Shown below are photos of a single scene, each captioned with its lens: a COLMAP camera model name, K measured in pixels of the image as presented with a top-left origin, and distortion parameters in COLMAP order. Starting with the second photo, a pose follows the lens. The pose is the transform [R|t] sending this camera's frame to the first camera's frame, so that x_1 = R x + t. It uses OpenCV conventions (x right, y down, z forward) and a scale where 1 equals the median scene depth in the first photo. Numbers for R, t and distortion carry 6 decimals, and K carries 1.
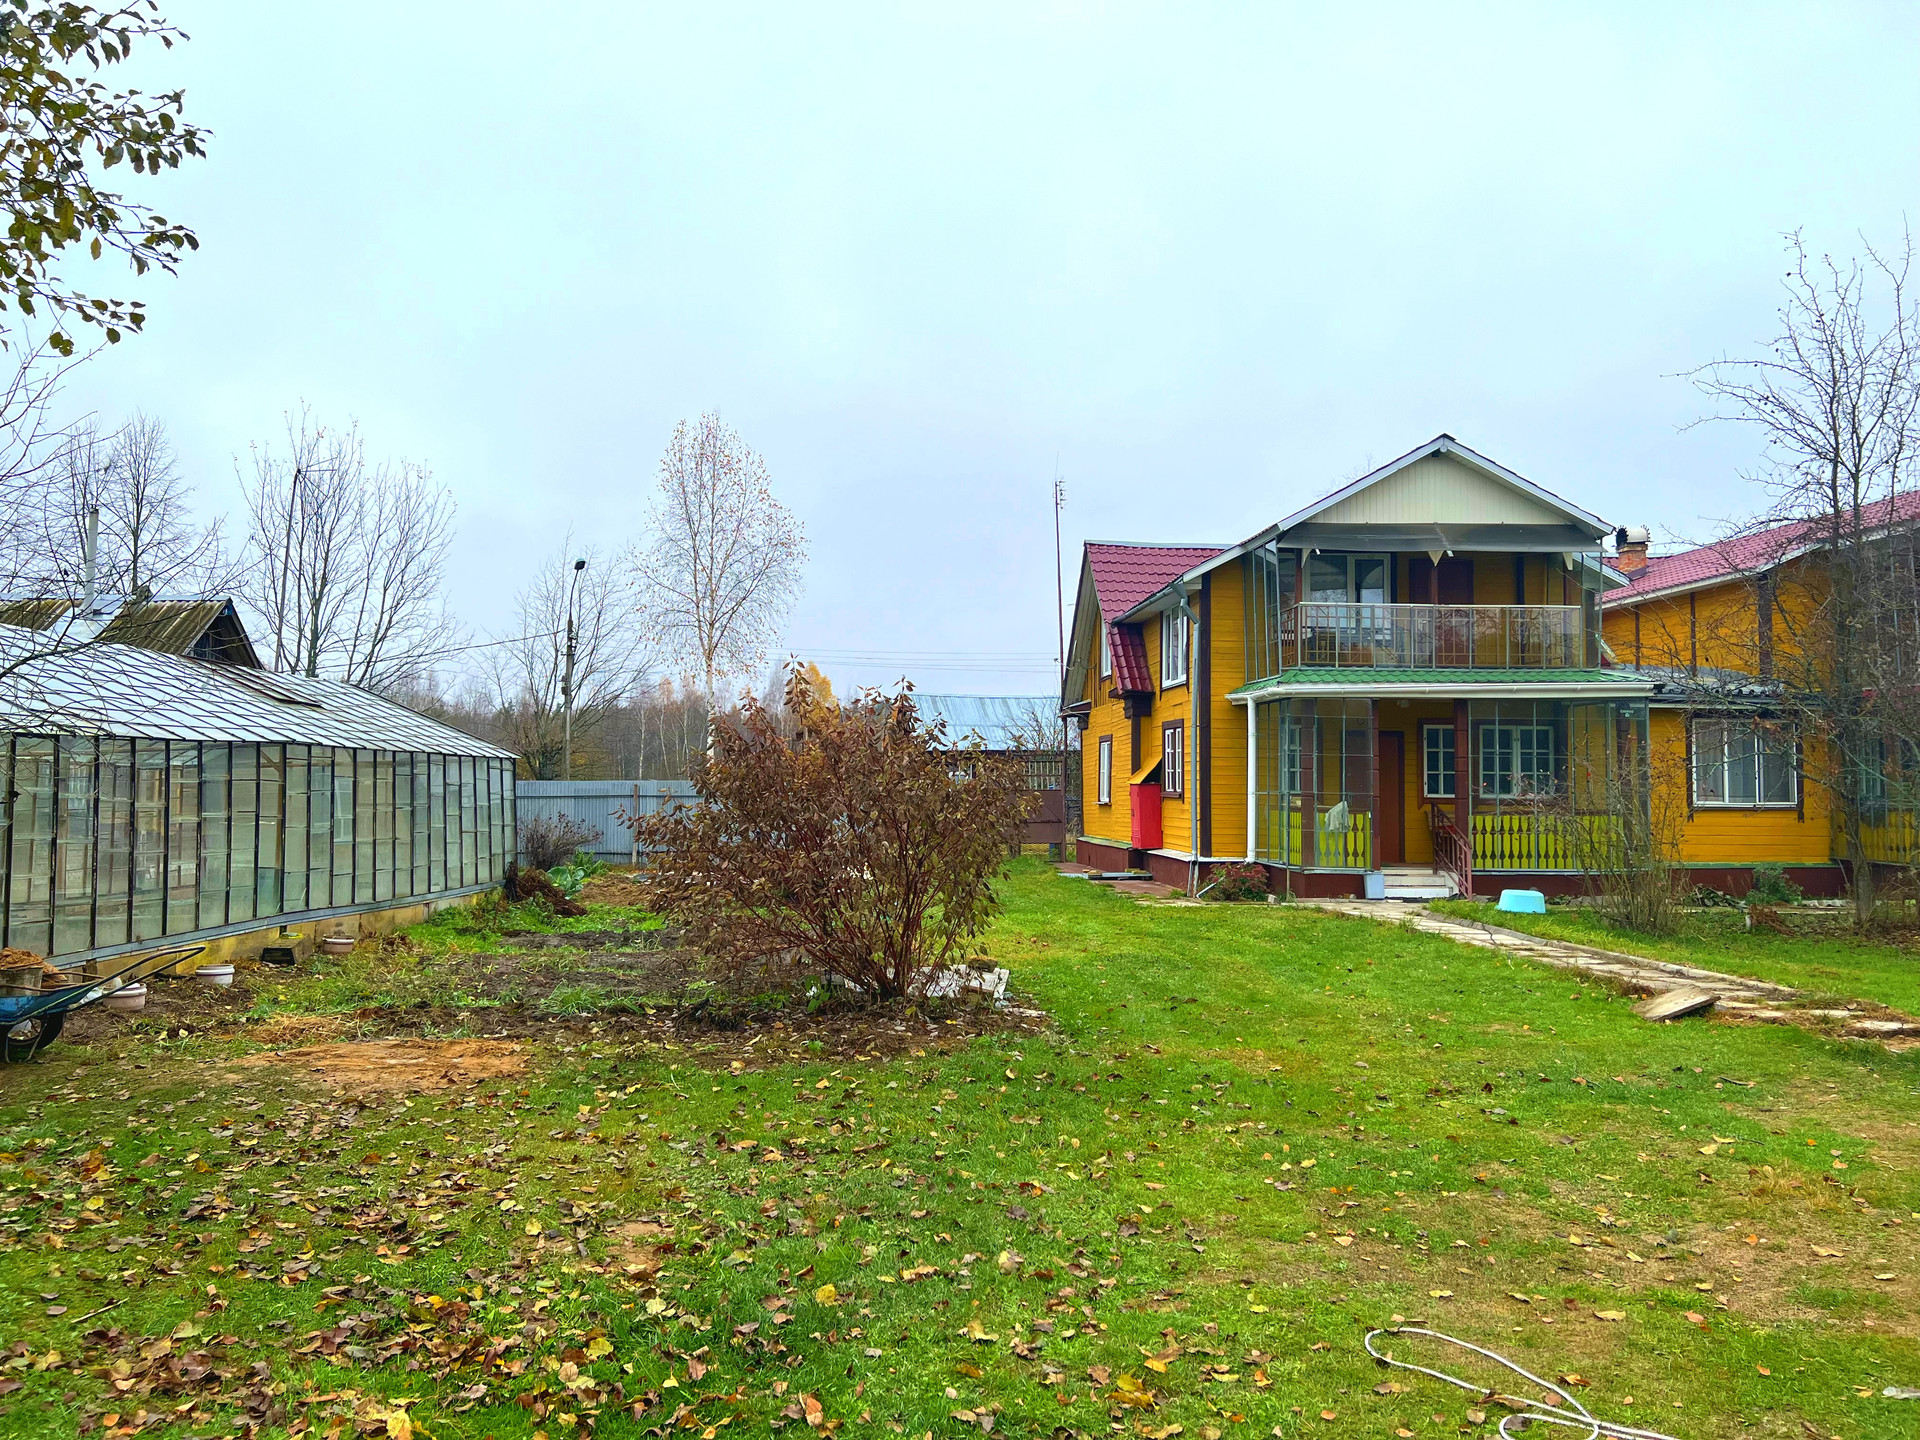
lens RADIAL K [[1441.0, 0, 960.0], [0, 1441.0, 720.0], [0, 0, 1]] dist [-0.000721, -0.006229]
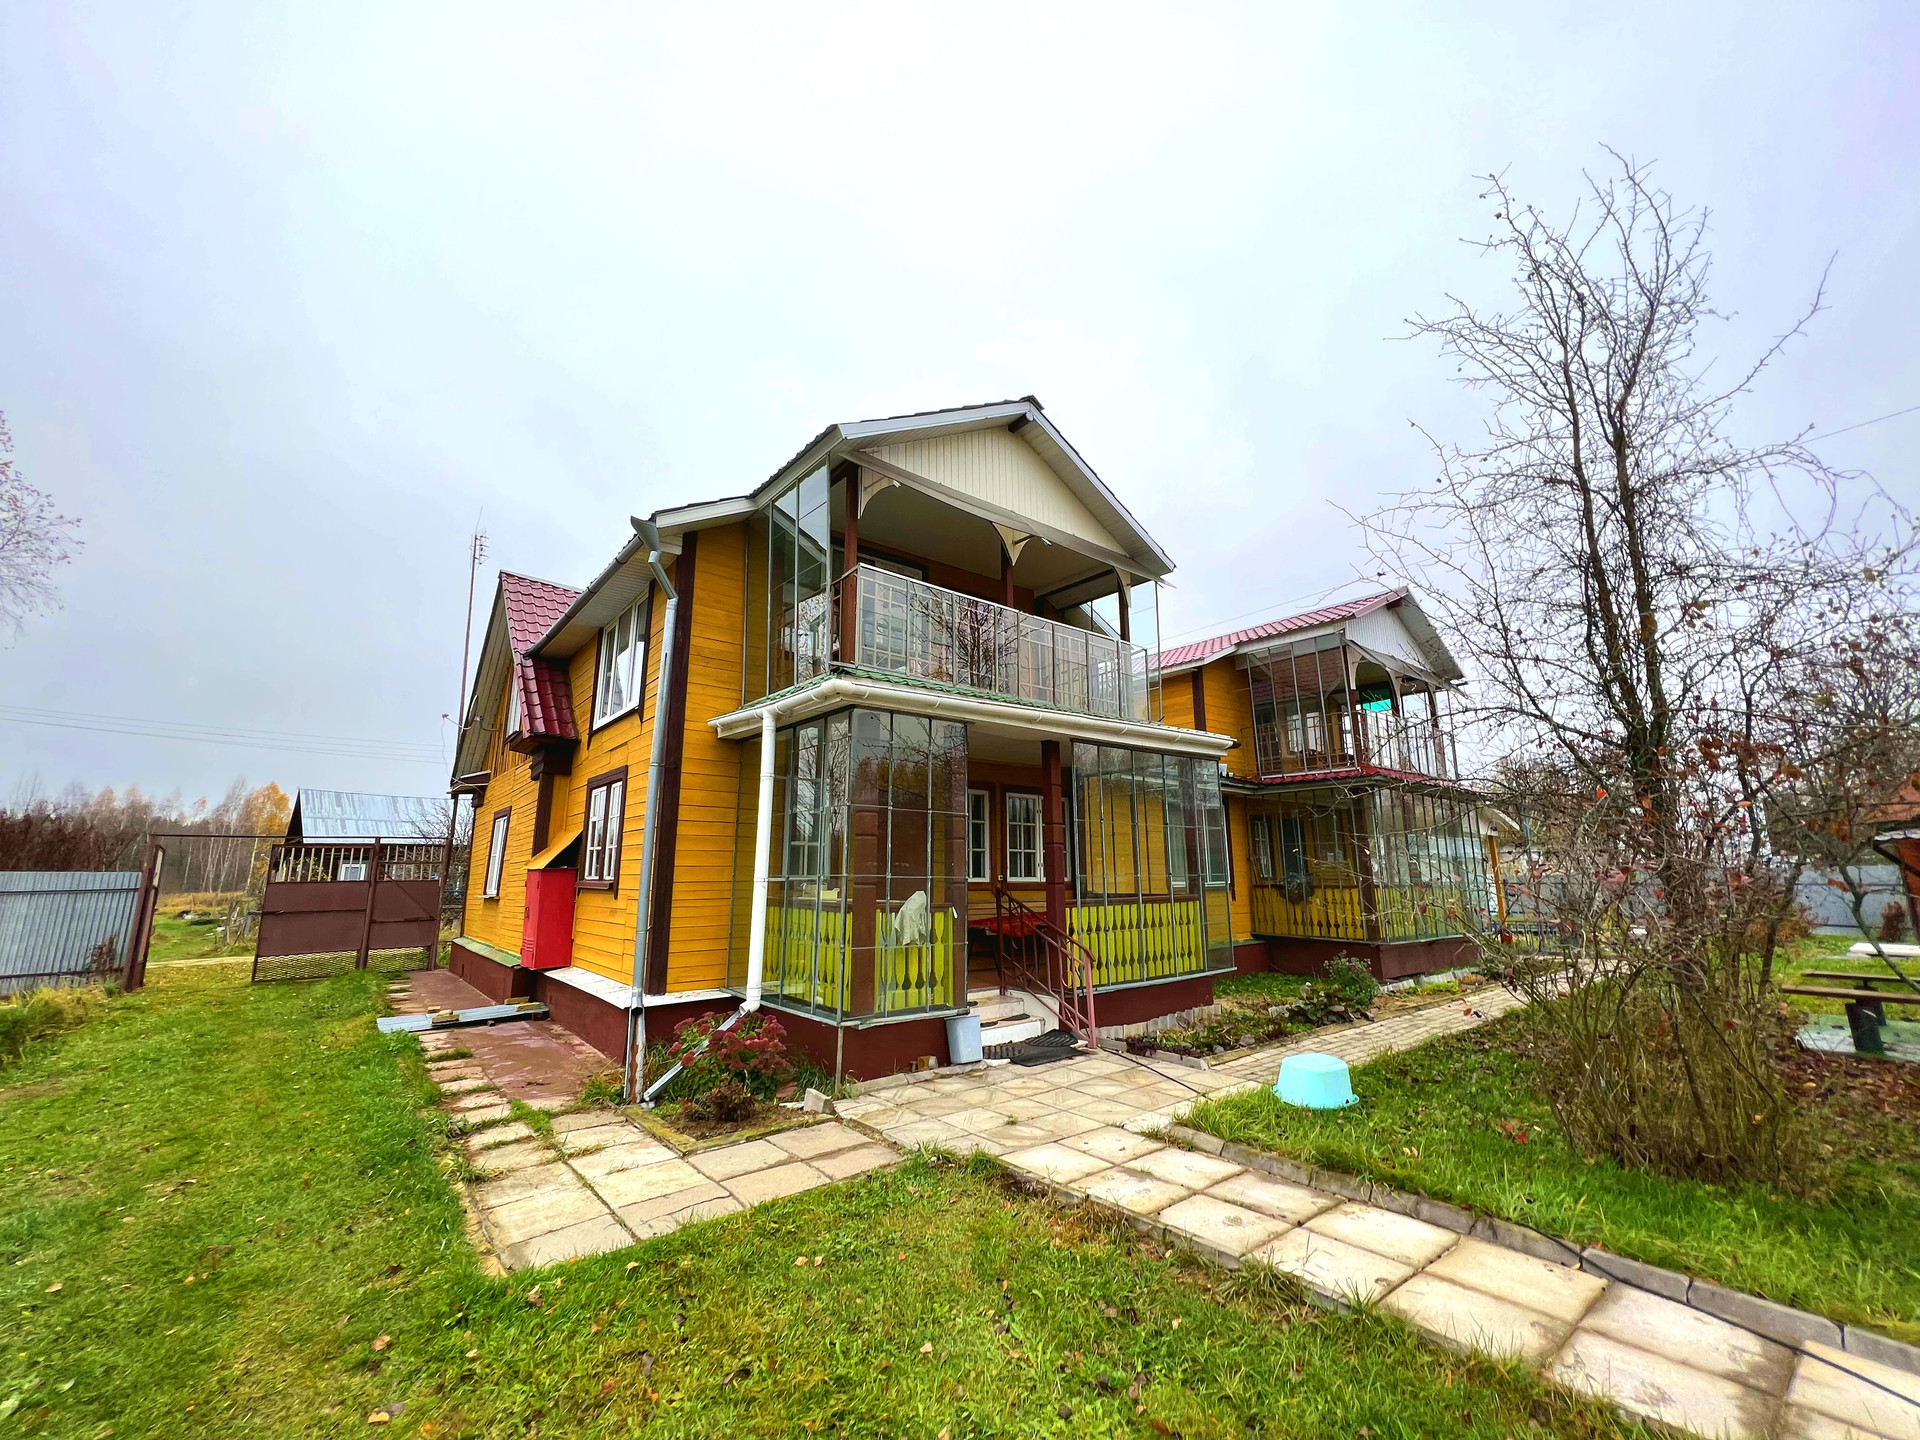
lens RADIAL K [[771.5, 0, 951.4], [0, 771.5, 710.3], [0, 0, 1]] dist [-0.000741, -0.000050]
pose [[0.827223, 0.105443, 0.551891, 0.080148], [-0.013372, 0.985650, -0.168272, 0.031014], [-0.561714, 0.131818, 0.816762, 0.622242]]
